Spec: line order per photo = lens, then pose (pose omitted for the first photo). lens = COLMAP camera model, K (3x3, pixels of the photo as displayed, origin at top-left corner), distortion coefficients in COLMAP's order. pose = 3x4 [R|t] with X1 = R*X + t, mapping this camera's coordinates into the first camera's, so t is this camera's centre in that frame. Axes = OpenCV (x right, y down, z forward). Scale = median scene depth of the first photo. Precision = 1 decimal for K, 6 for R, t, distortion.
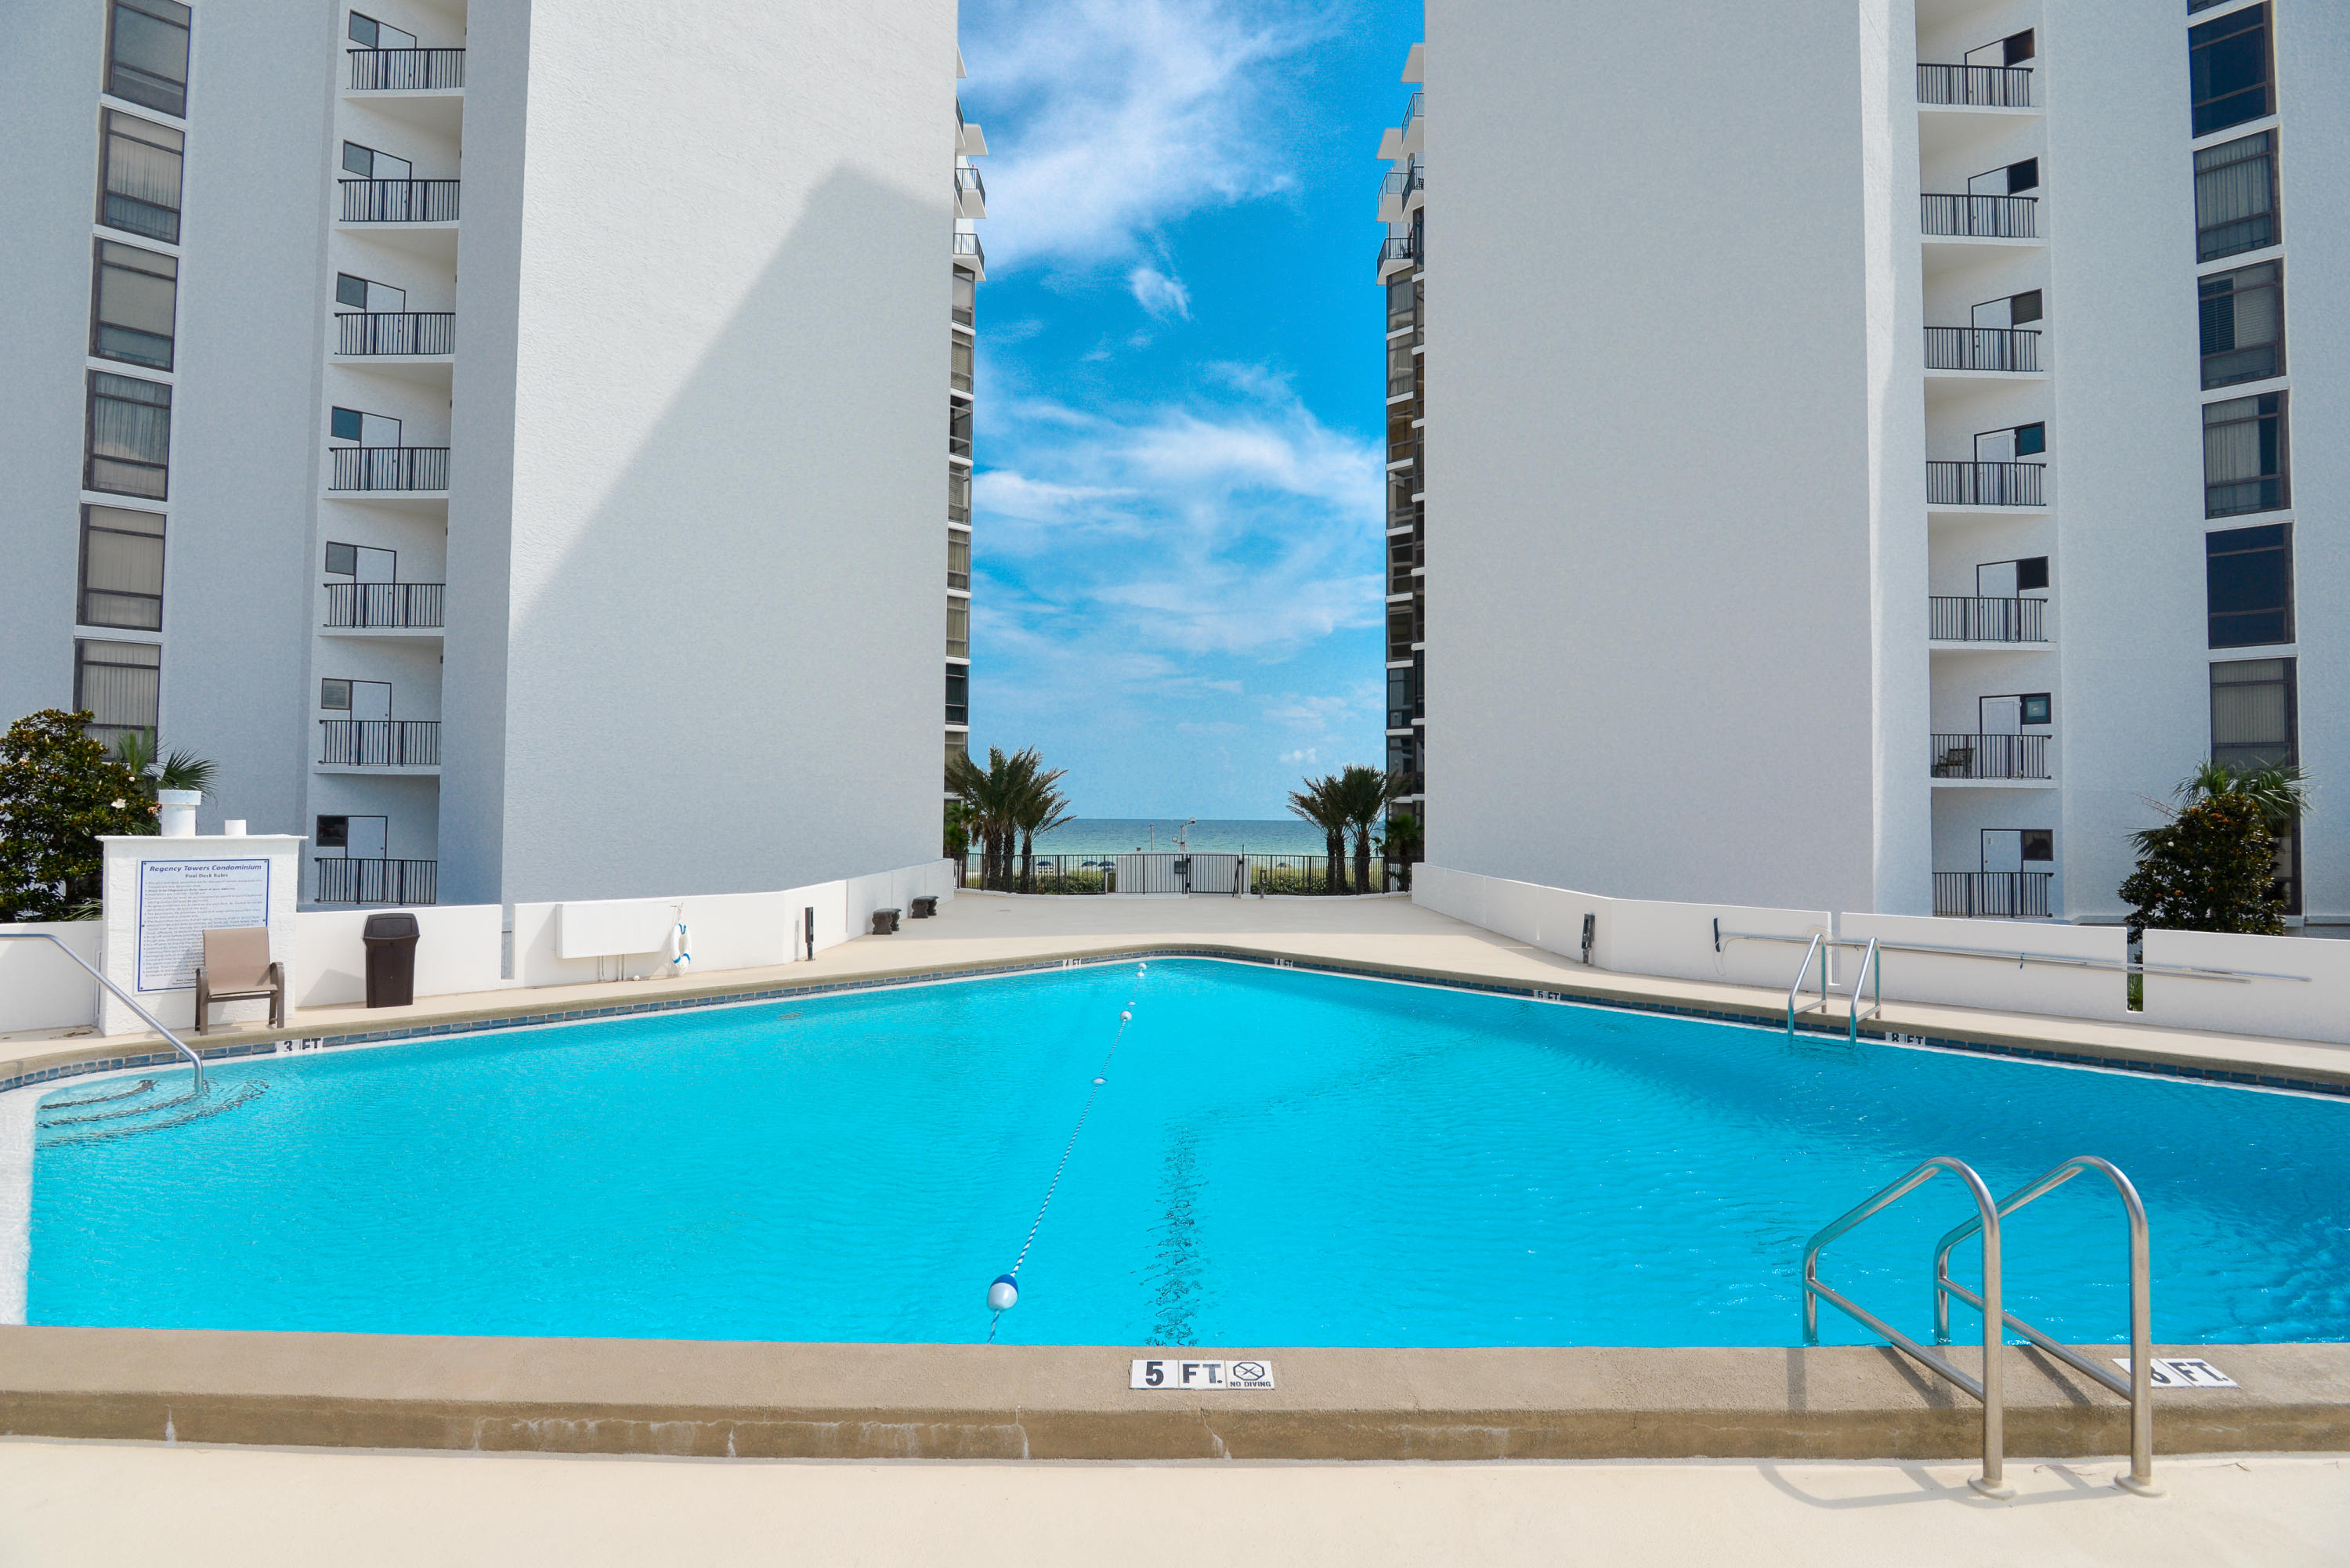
lens RADIAL K [[1141.9, 0, 1175.0], [0, 1141.9, 784.0], [0, 0, 1]] dist [-0.001679, -0.000105]
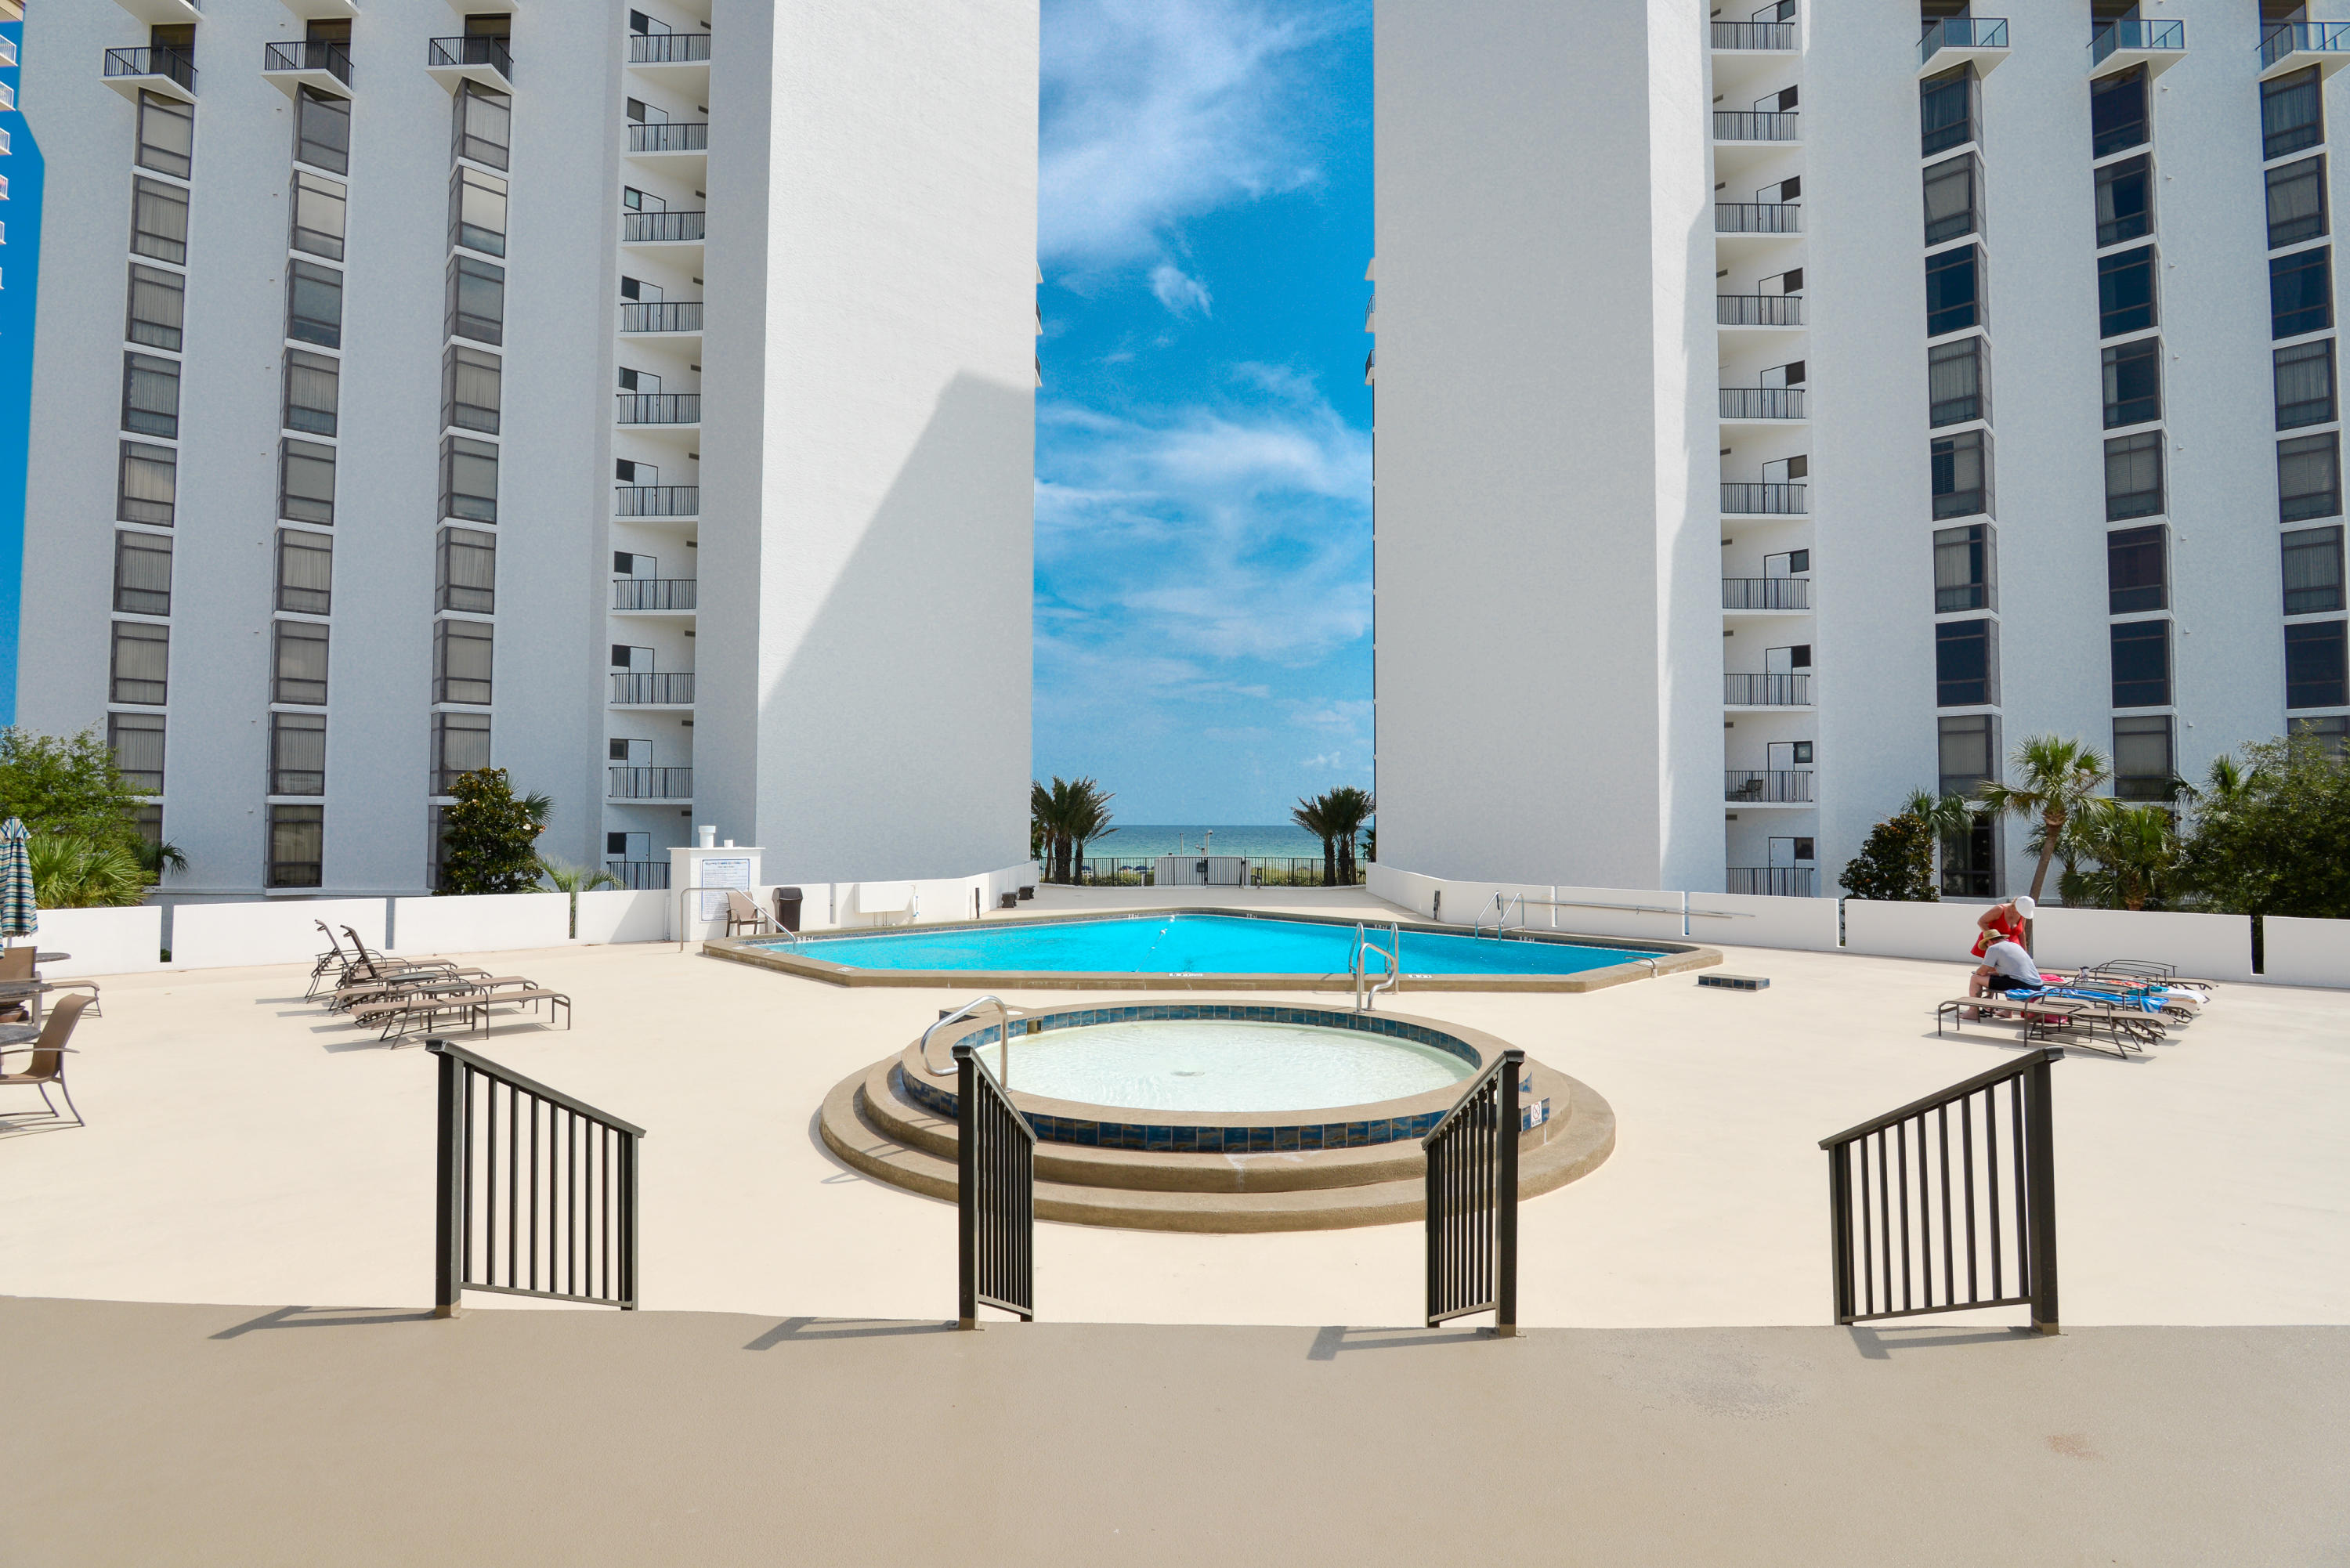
lens RADIAL K [[1155.0, 0, 1175.0], [0, 1155.0, 784.0], [0, 0, 1]] dist [0.000451, 0.000004]
pose [[0.999702, -0.005113, -0.023885, 0.008915], [0.005004, 0.999977, -0.004597, -0.022924], [0.023908, 0.004476, 0.999704, -0.436449]]
